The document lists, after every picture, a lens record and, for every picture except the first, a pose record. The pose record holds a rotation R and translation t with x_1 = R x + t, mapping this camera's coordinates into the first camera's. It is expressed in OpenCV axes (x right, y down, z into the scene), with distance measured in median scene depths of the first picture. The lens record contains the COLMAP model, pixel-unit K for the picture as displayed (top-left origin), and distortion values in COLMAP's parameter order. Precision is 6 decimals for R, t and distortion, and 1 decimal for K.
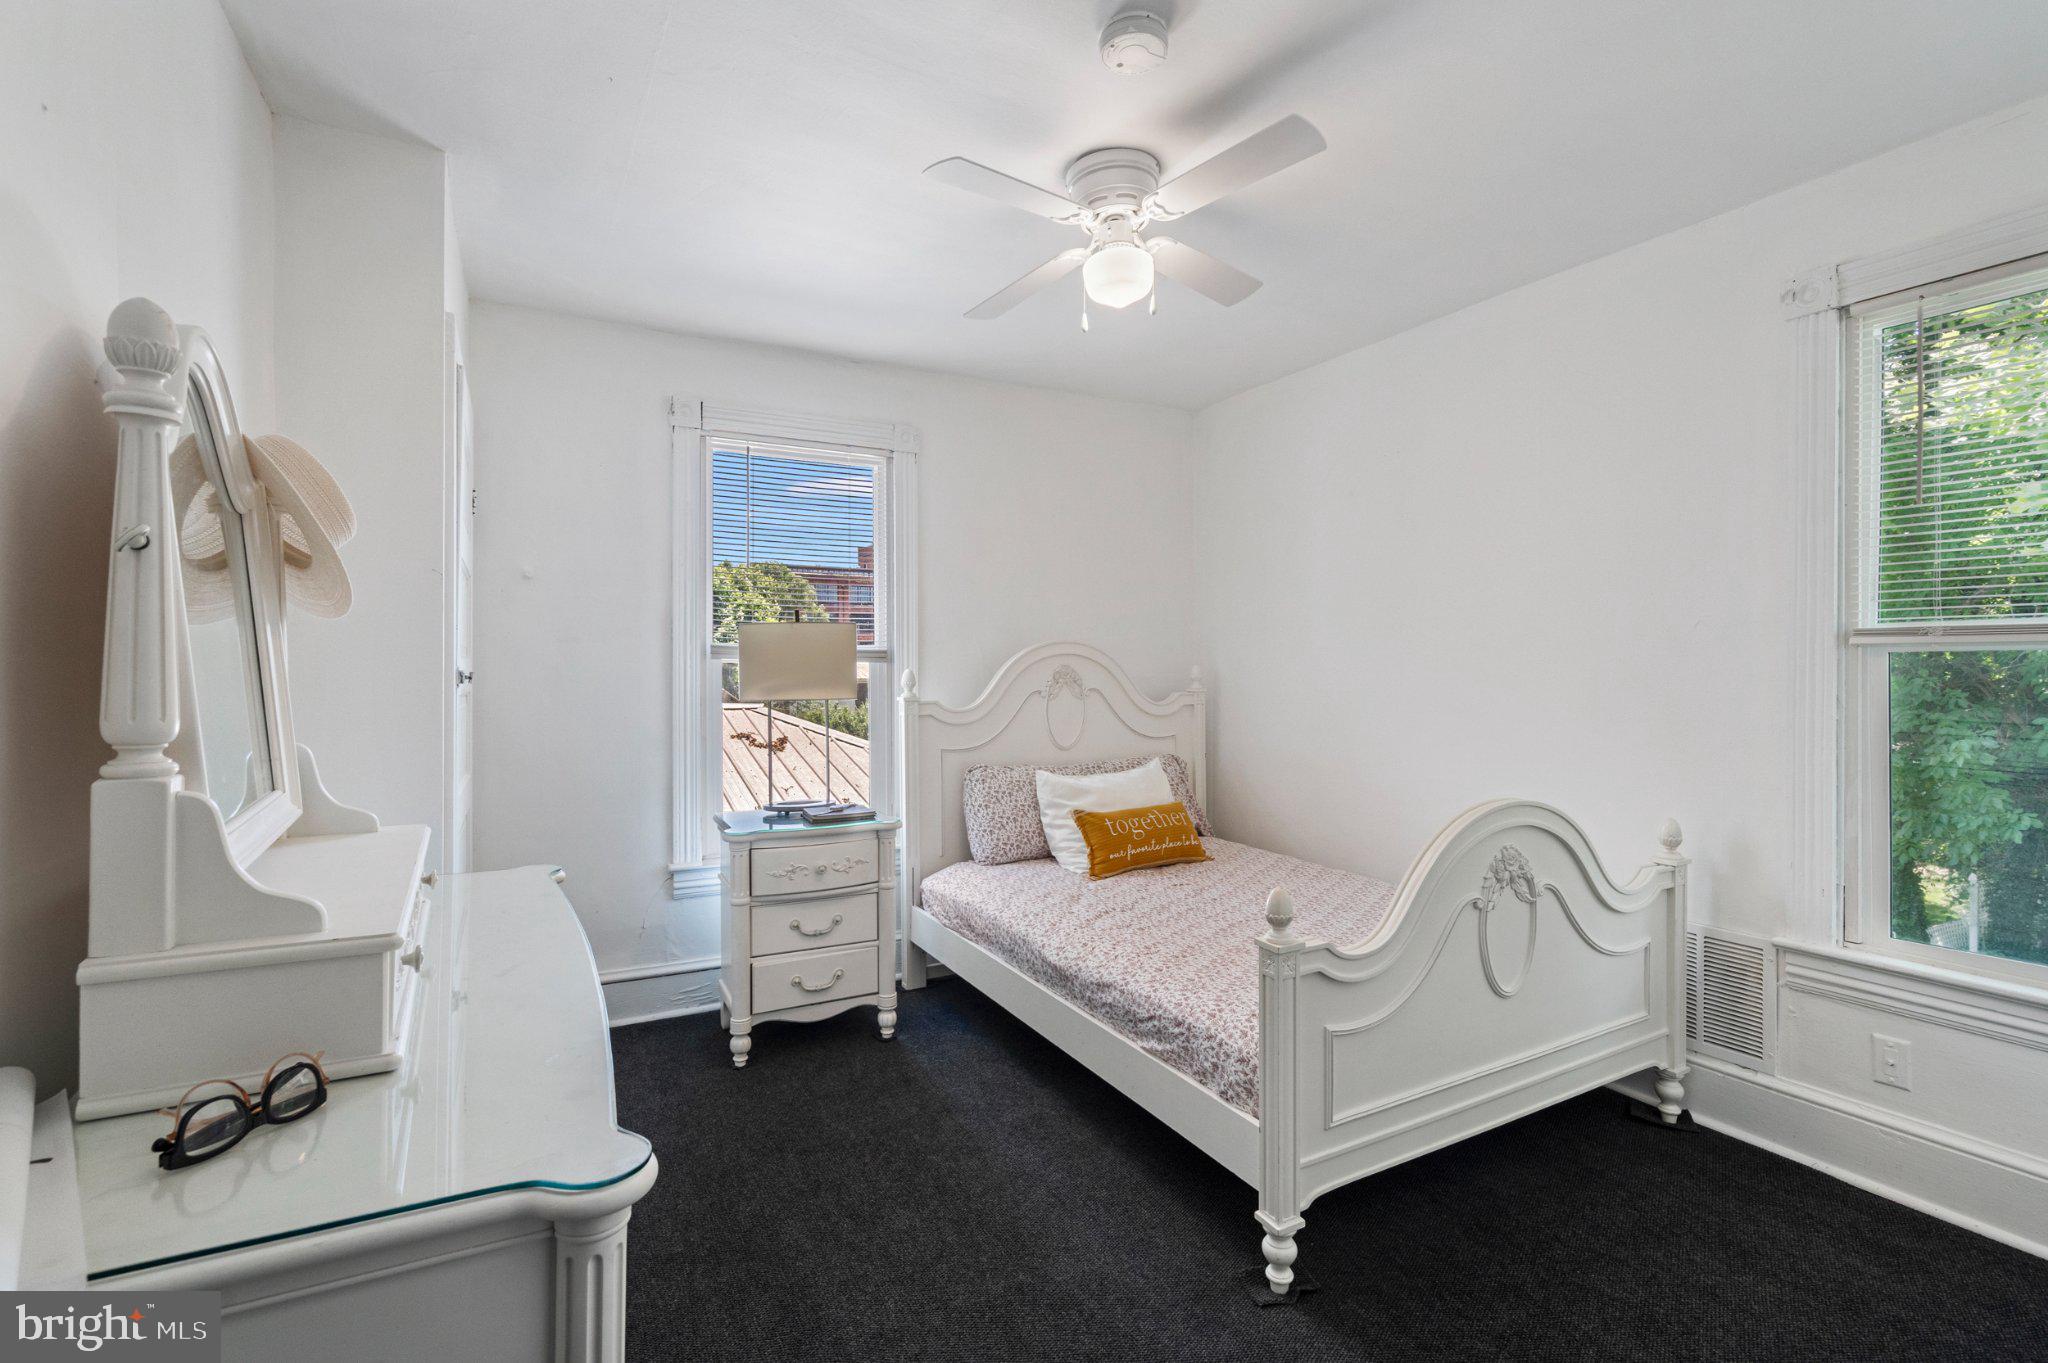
lens RADIAL K [[949.0, 0, 1025.1], [0, 949.0, 676.7], [0, 0, 1]] dist [-0.009120, 0.004245]
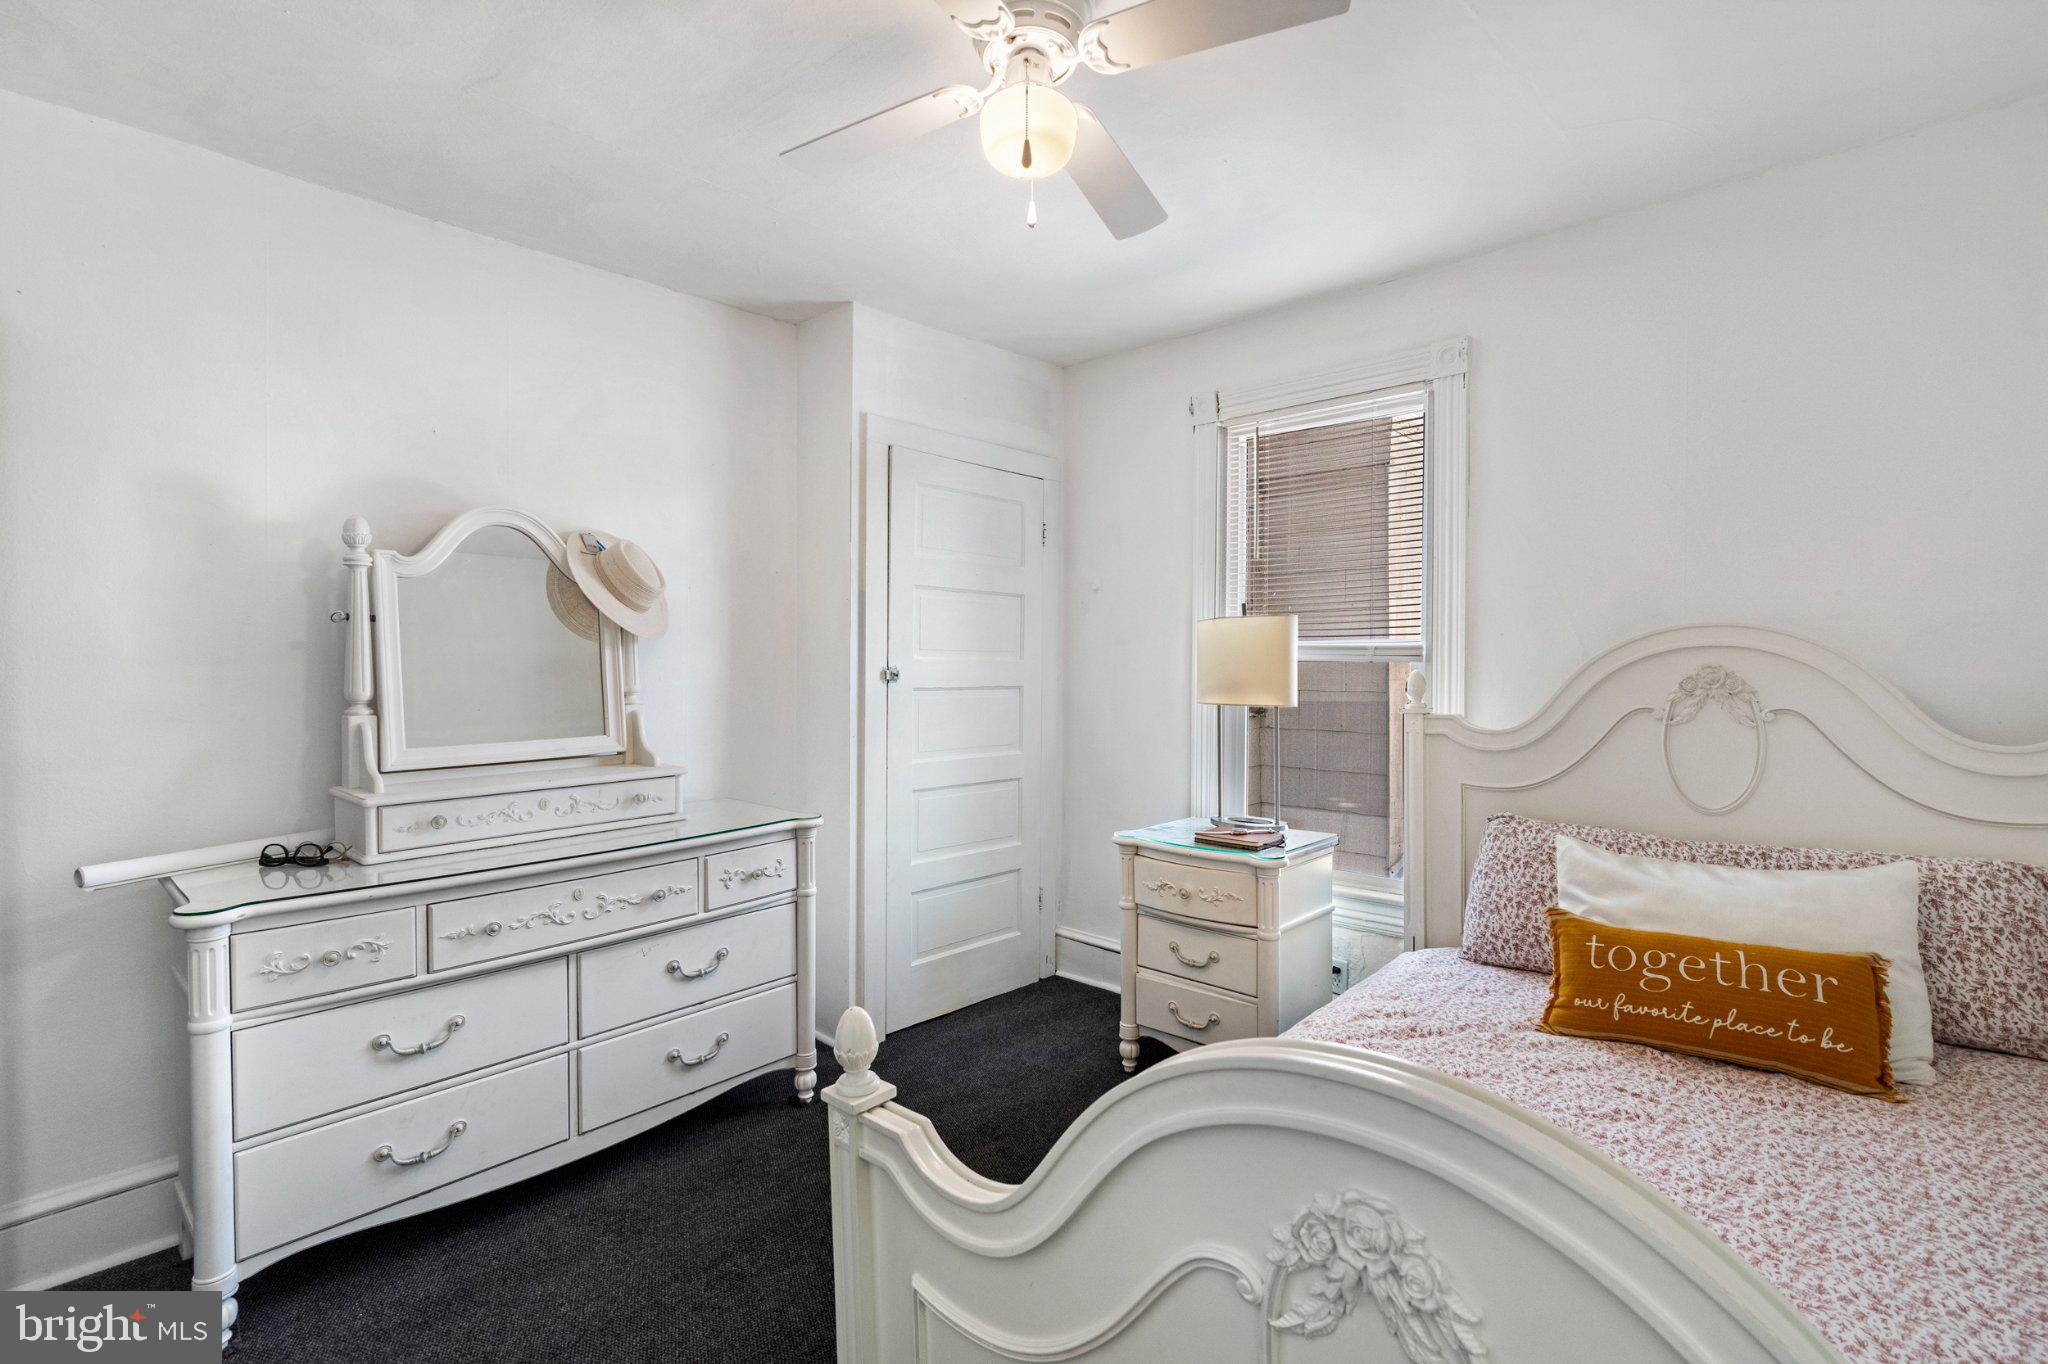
lens RADIAL K [[949.0, 0, 1023.6], [0, 949.0, 681.4], [0, 0, 1]] dist [-0.009120, 0.004245]
pose [[0.325273, 0.017988, -0.945449, 1.209670], [-0.007936, 0.999836, 0.016292, -0.023540], [0.945587, 0.002204, 0.325363, 1.165769]]
